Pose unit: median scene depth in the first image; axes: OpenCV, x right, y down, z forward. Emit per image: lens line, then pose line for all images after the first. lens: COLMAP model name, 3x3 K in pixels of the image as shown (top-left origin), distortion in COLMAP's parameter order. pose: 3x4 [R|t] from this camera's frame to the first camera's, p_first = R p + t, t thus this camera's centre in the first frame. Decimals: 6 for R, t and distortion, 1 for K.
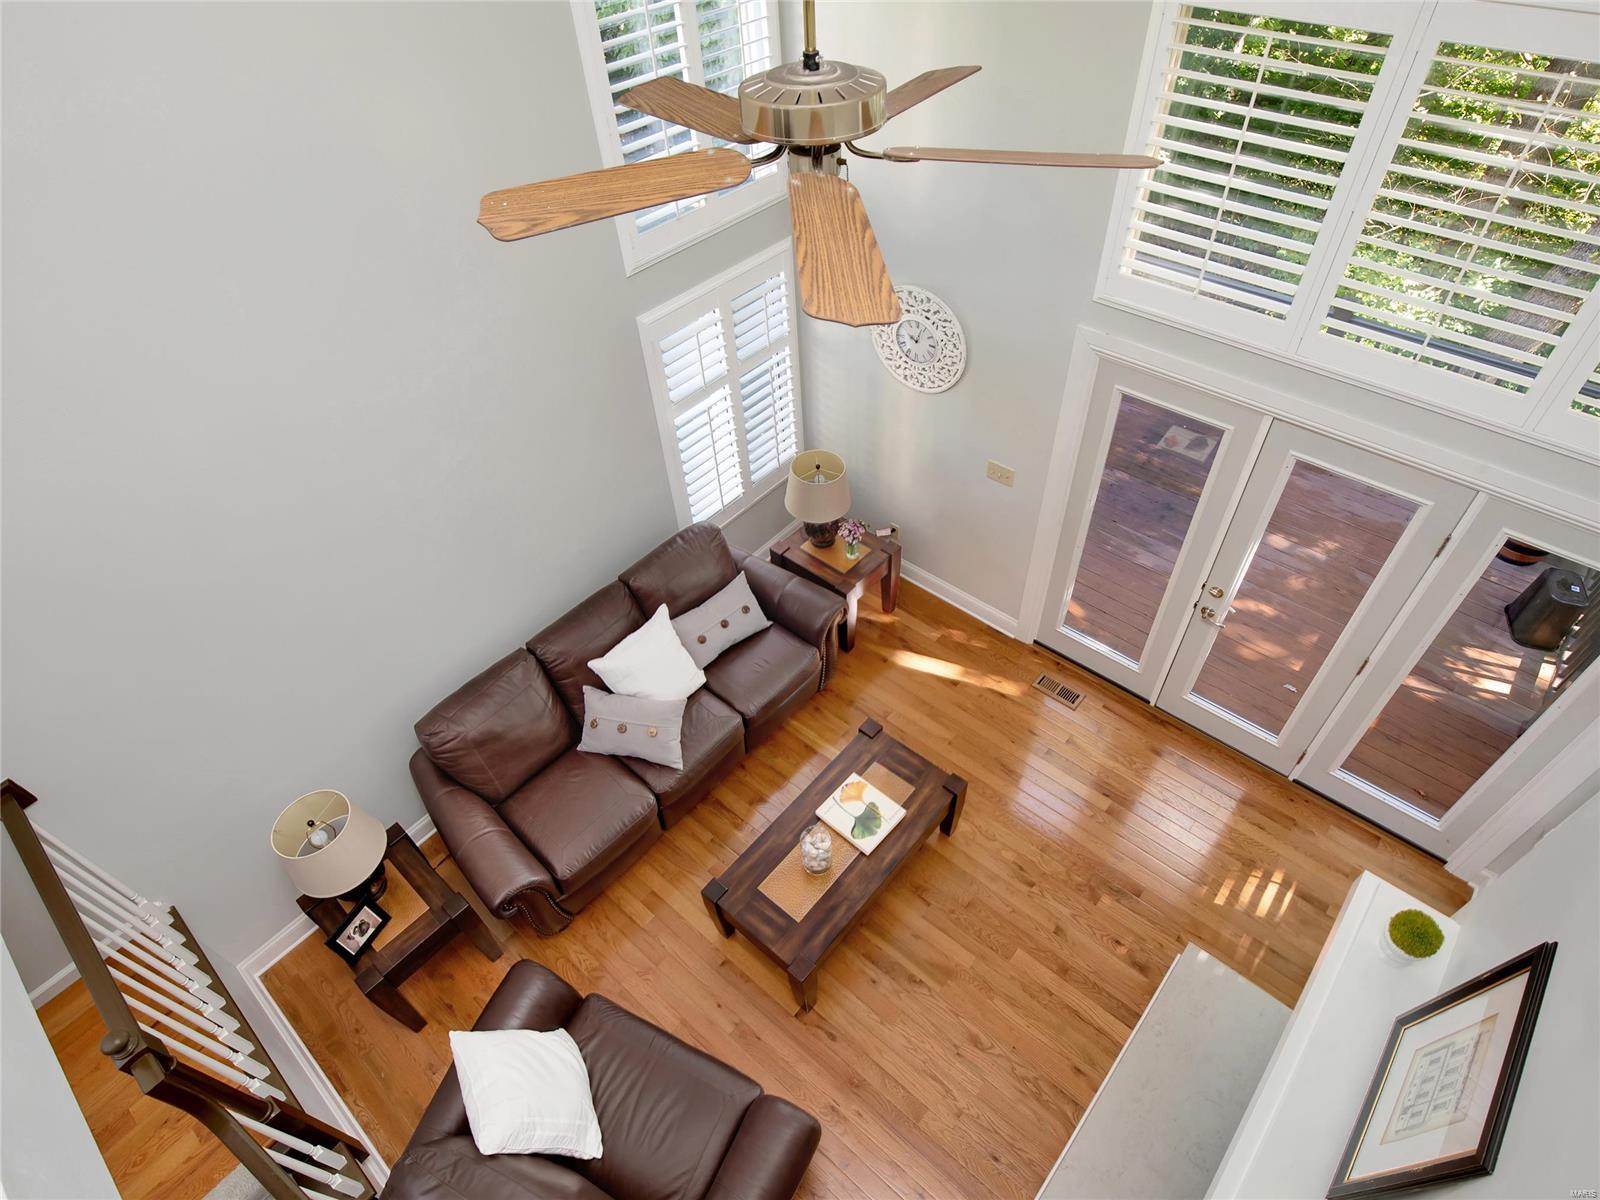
lens RADIAL K [[862.0, 0, 800.0], [0, 862.0, 608.9], [0, 0, 1]] dist [-0.004328, 0.000322]
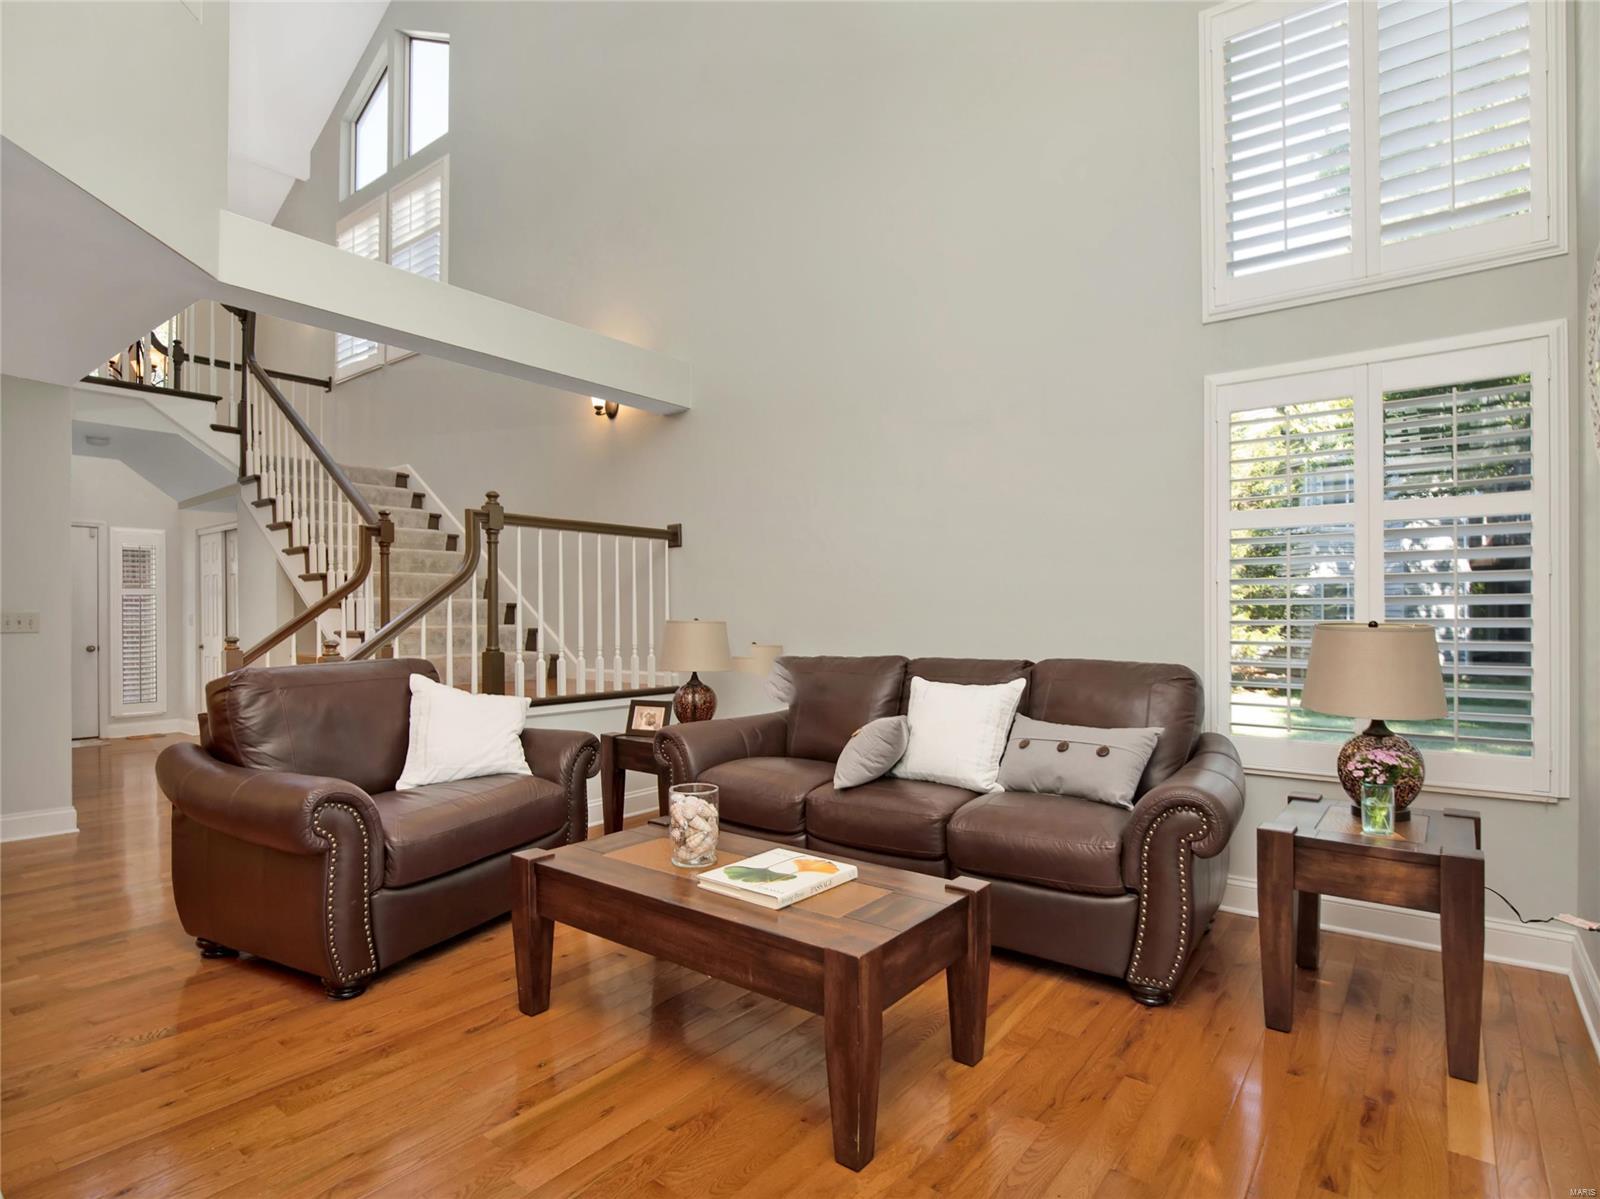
lens RADIAL K [[862.0, 0, 800.0], [0, 862.0, 608.4], [0, 0, 1]] dist [-0.004328, 0.000322]
pose [[0.052578, 0.034367, -0.998025, 0.625583], [-0.731350, 0.681836, -0.015050, 0.115999], [0.679973, 0.730697, 0.060984, 0.849764]]
